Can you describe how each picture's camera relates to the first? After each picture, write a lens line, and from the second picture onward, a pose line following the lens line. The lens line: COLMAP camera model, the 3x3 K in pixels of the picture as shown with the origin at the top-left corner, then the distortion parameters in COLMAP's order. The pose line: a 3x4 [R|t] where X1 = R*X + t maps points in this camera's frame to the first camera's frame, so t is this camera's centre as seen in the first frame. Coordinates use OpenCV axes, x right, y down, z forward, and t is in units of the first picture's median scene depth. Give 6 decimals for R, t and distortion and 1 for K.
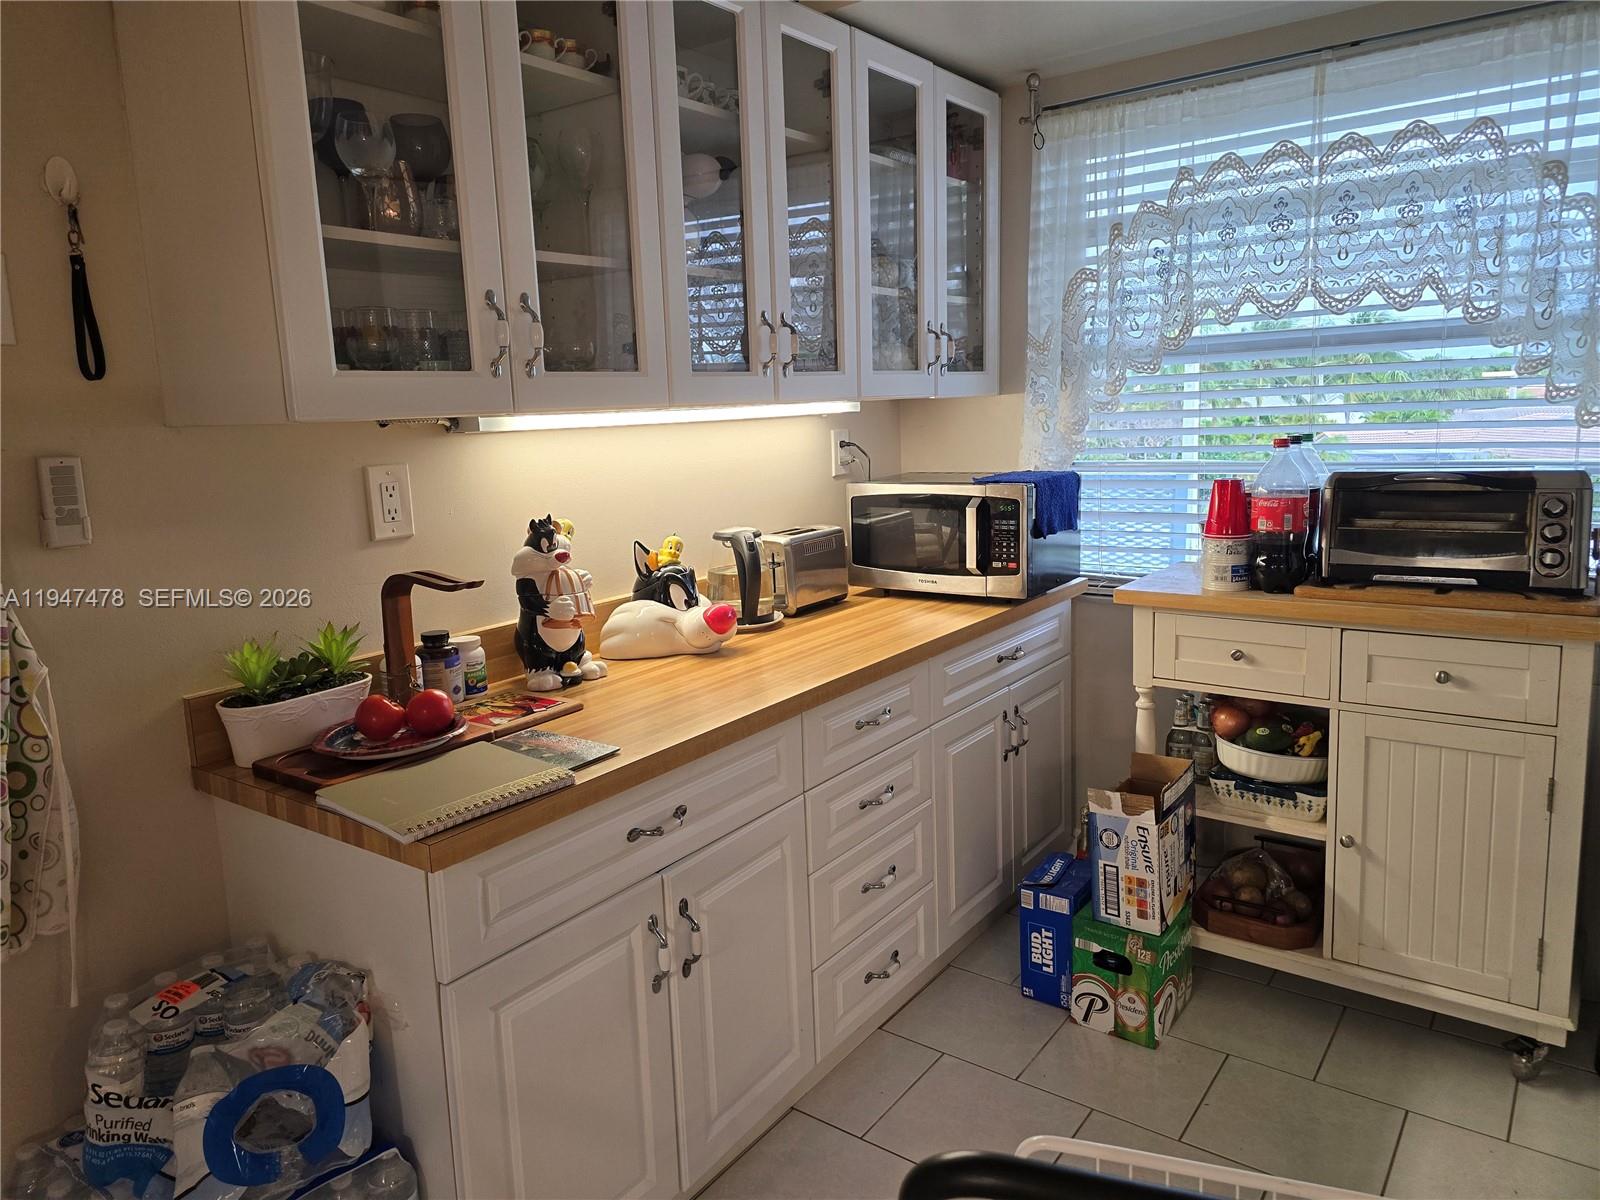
lens RADIAL K [[1109.4, 0, 764.3], [0, 1109.4, 575.0], [0, 0, 1]] dist [0.065842, -0.054388]
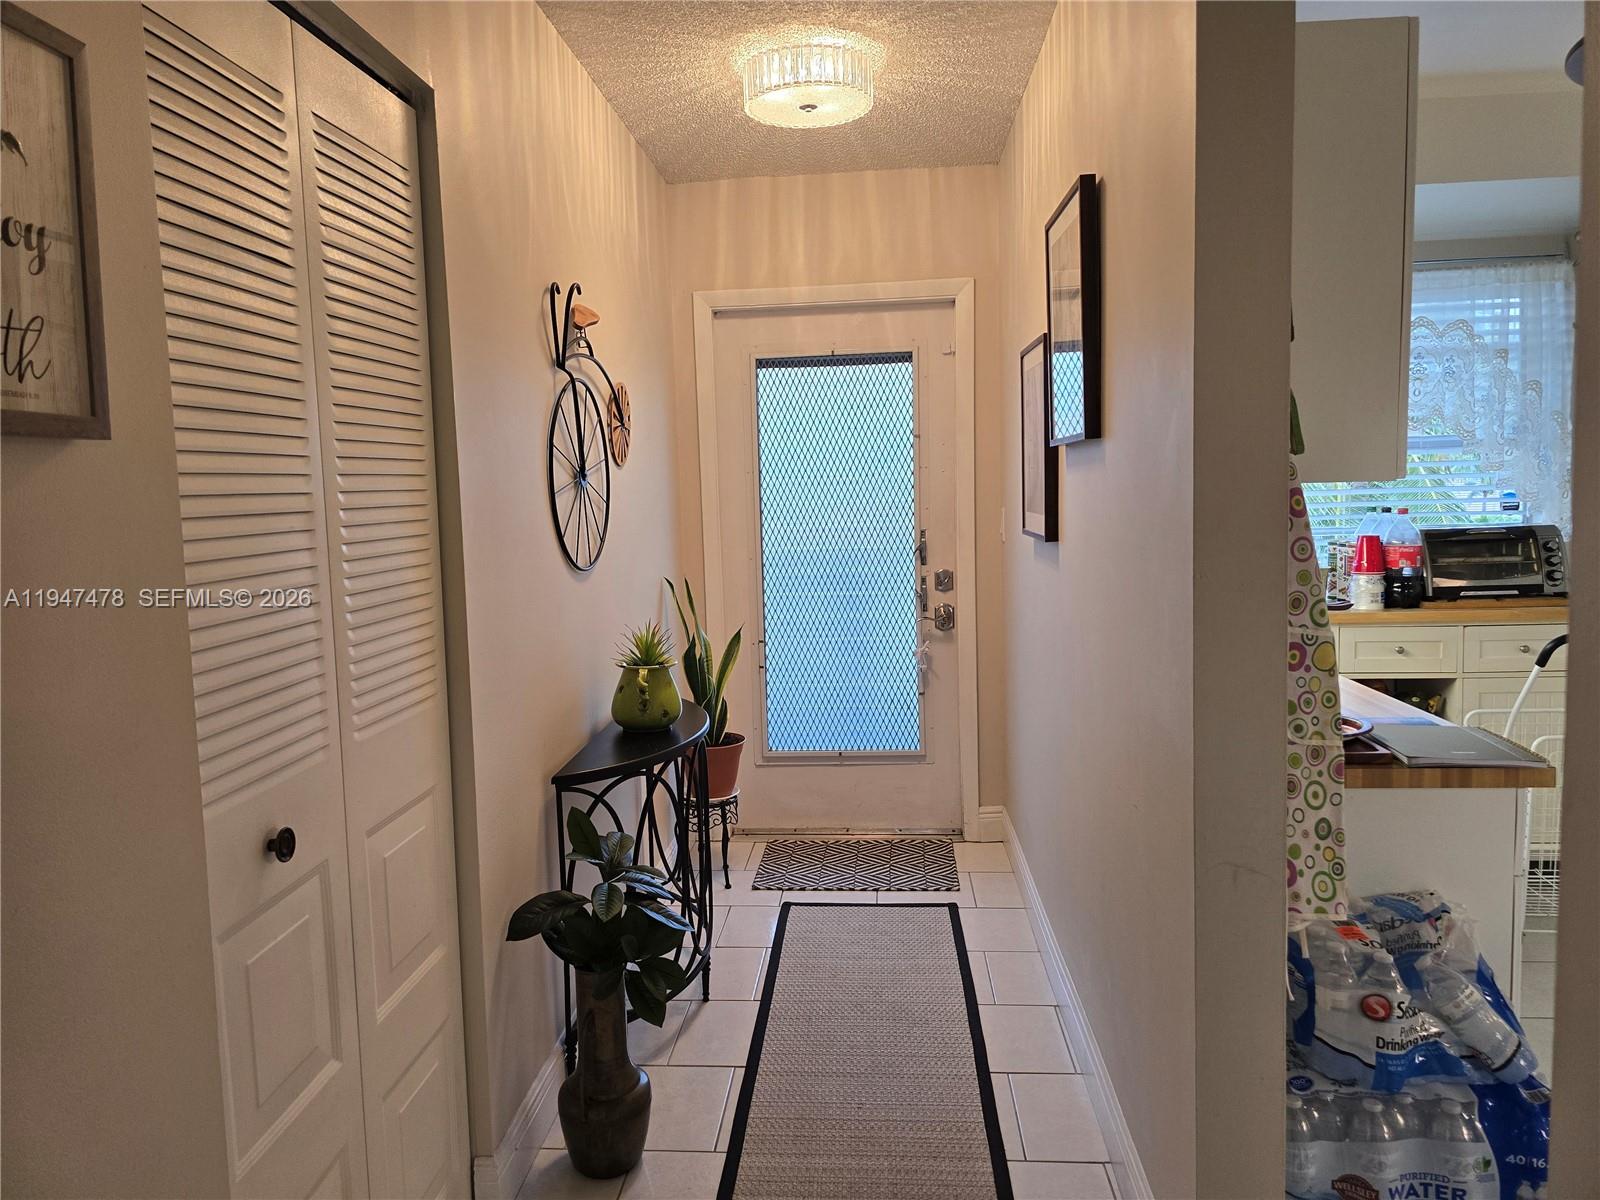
lens RADIAL K [[1078.0, 0, 789.2], [0, 1078.0, 593.6], [0, 0, 1]] dist [0.065805, -0.049922]
pose [[0.846654, -0.039770, 0.530656, -1.058588], [0.081460, 0.995136, -0.055388, 0.009825], [-0.525872, 0.090122, 0.845776, 0.174135]]
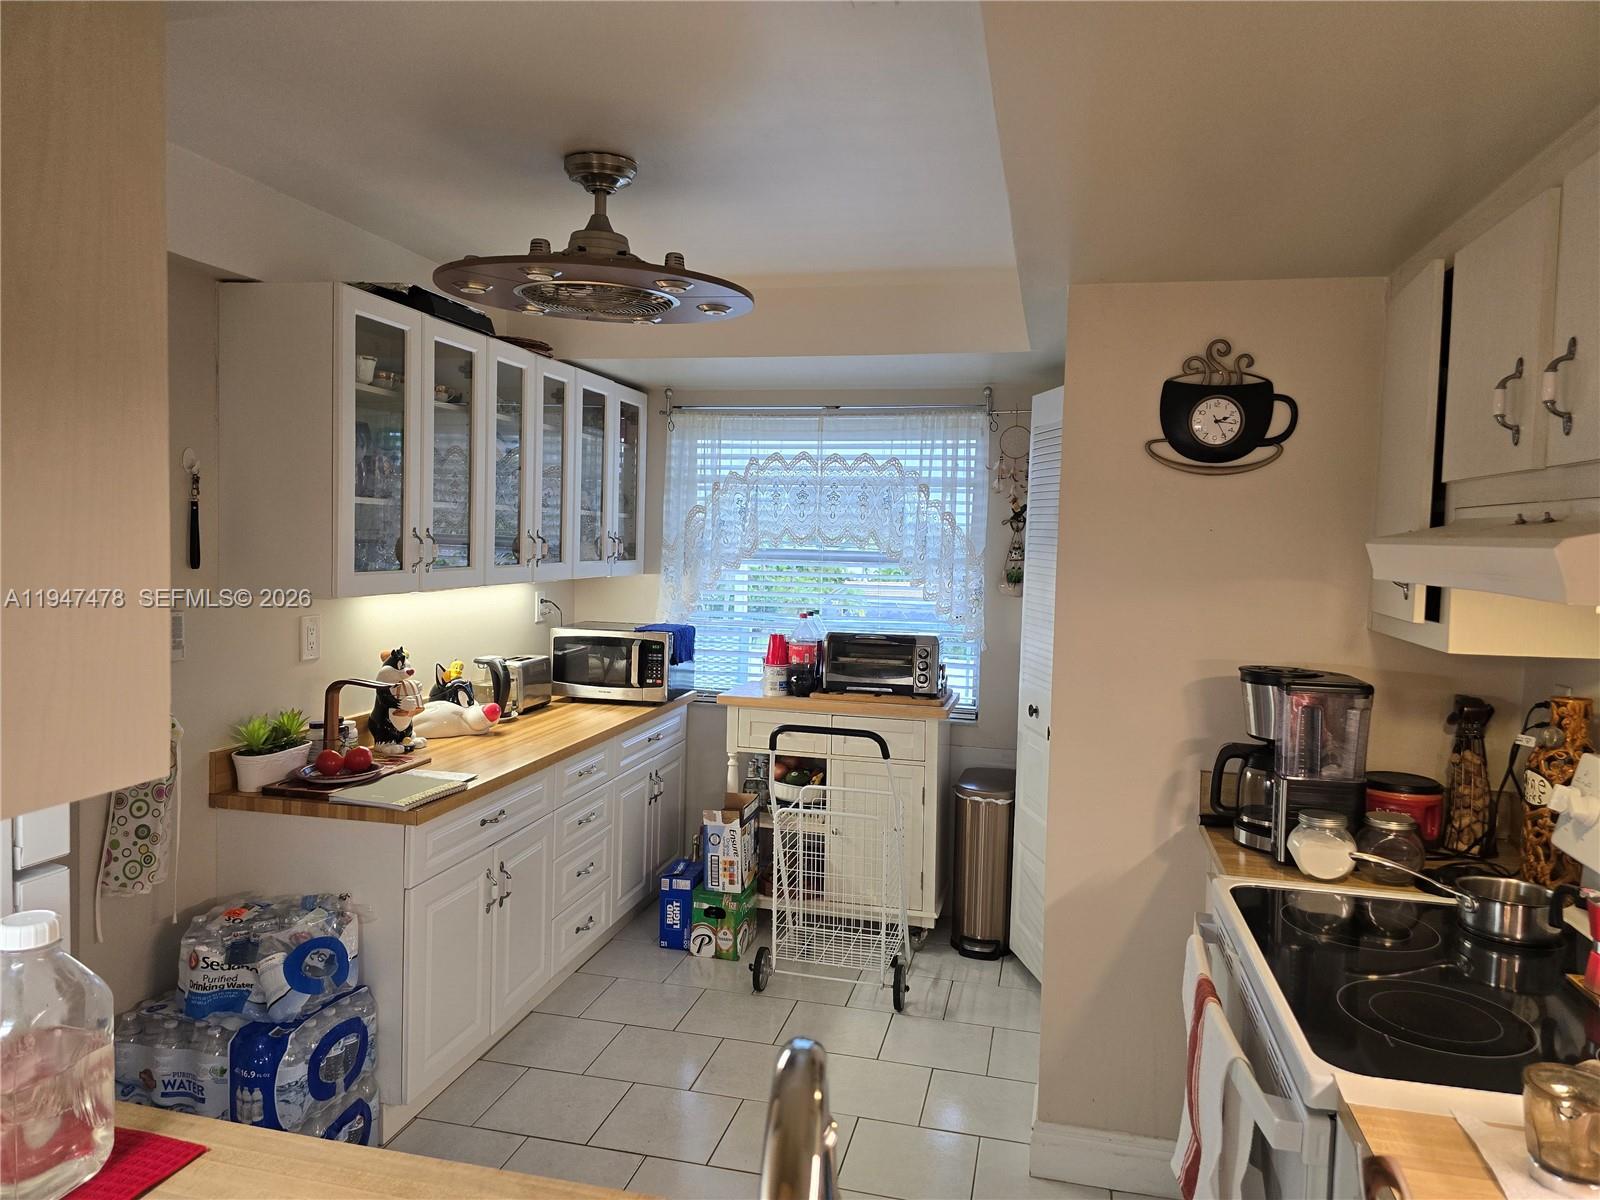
lens RADIAL K [[1081.9, 0, 795.6], [0, 1081.9, 576.4], [0, 0, 1]] dist [0.003649, -0.000176]
pose [[0.915122, 0.046123, 0.400530, -0.266576], [0.001468, 0.993047, -0.117709, 0.028160], [-0.403174, 0.108306, 0.908692, -0.617640]]
